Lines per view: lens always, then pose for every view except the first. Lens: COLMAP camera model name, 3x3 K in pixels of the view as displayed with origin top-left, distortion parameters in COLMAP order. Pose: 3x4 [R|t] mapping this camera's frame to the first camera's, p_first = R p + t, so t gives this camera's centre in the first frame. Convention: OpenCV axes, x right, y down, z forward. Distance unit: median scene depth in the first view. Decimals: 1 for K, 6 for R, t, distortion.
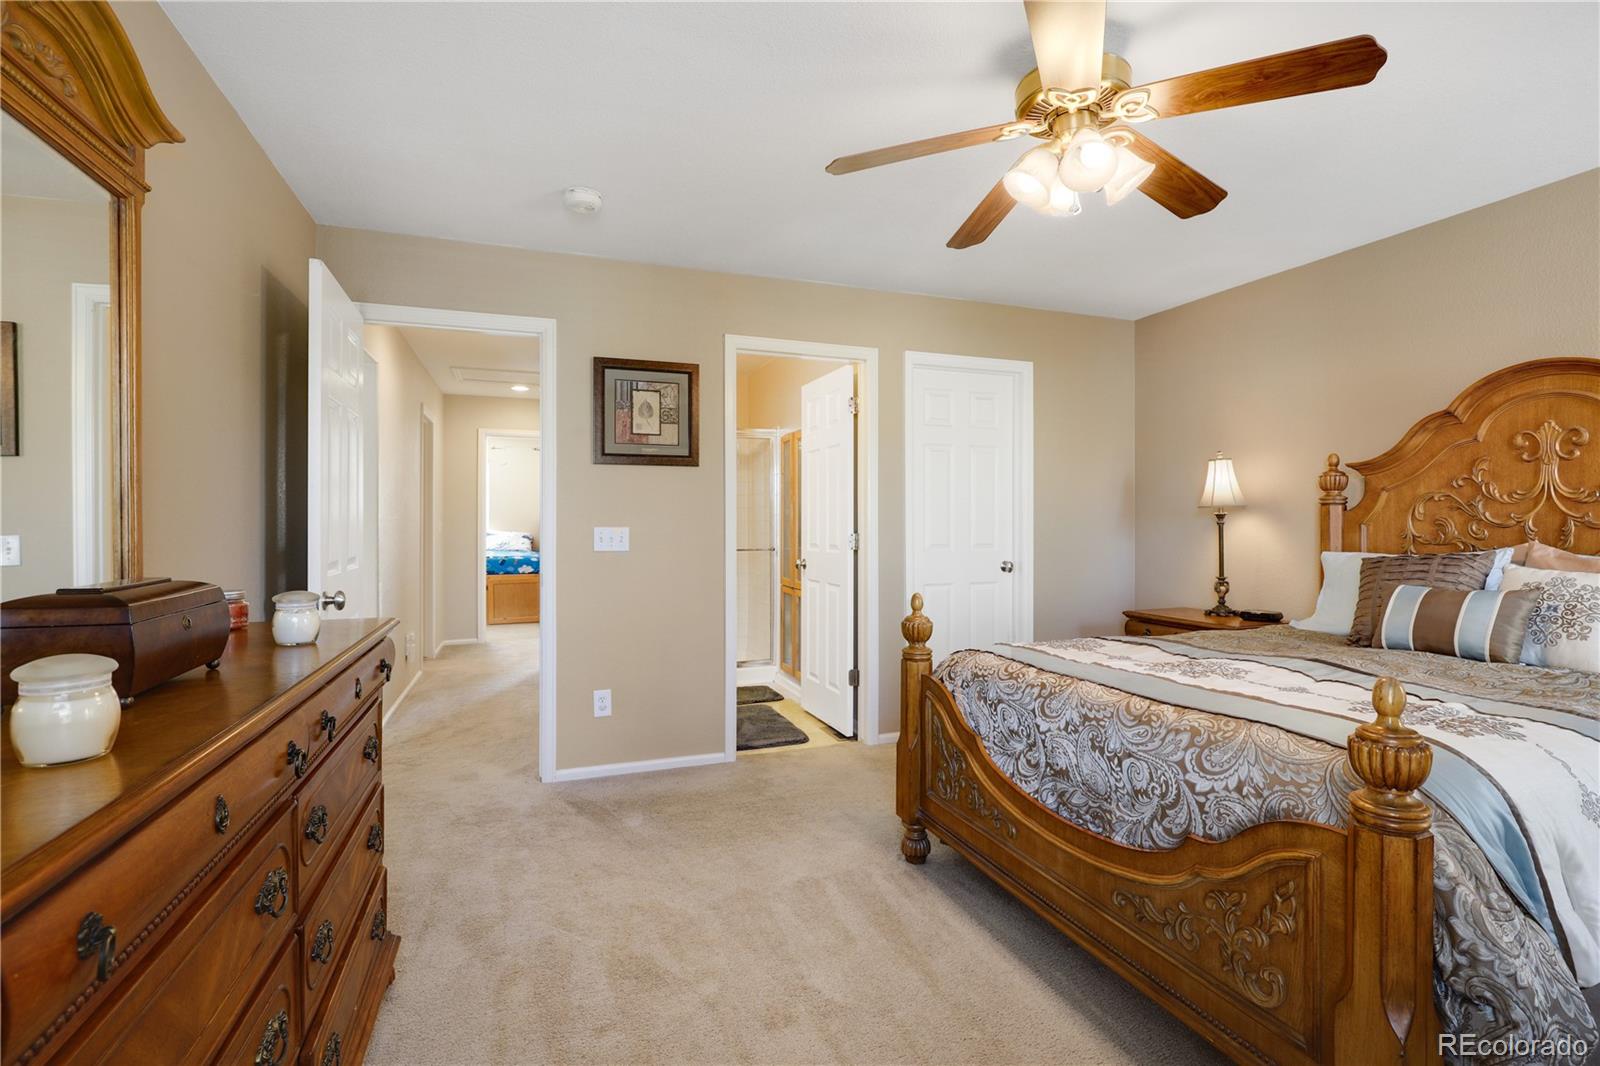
lens RADIAL K [[740.8, 0, 800.0], [0, 740.8, 533.0], [0, 0, 1]] dist [-0.016794, 0.005127]
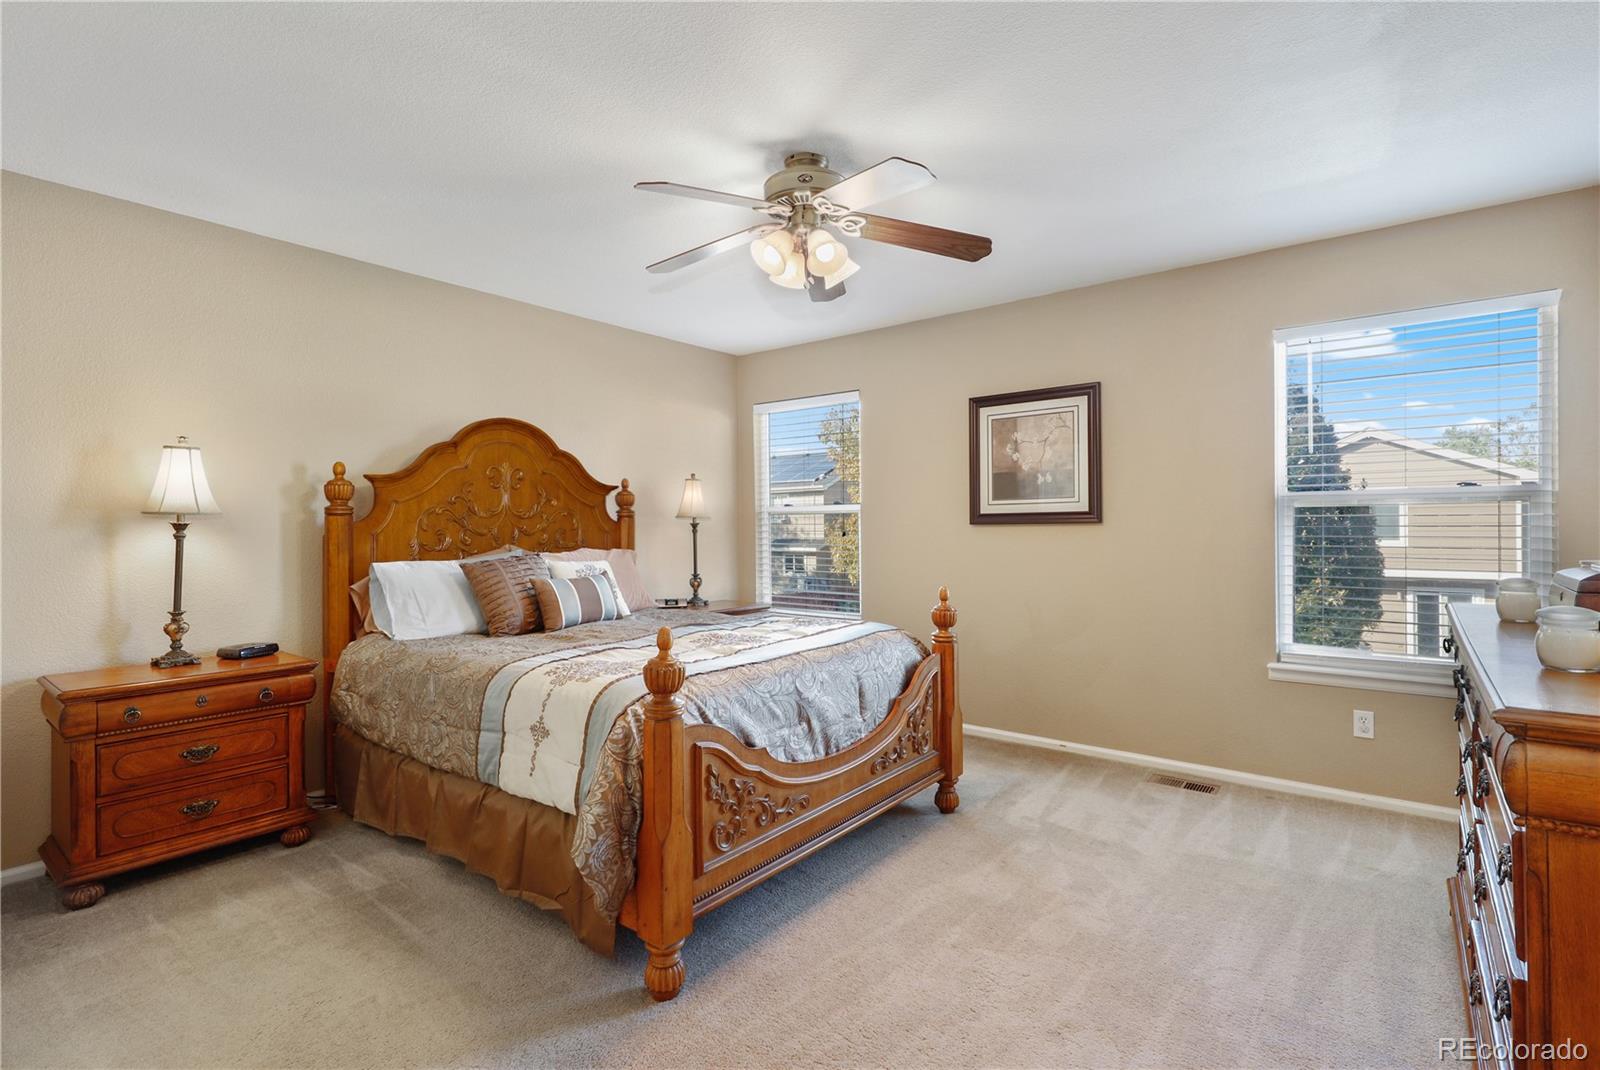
lens RADIAL K [[740.8, 0, 800.0], [0, 740.8, 535.0], [0, 0, 1]] dist [-0.016794, 0.005127]
pose [[-0.519596, -0.017029, 0.854242, -0.467125], [0.012847, 0.999533, 0.027739, -0.033751], [-0.854315, 0.025388, -0.519134, 1.083806]]
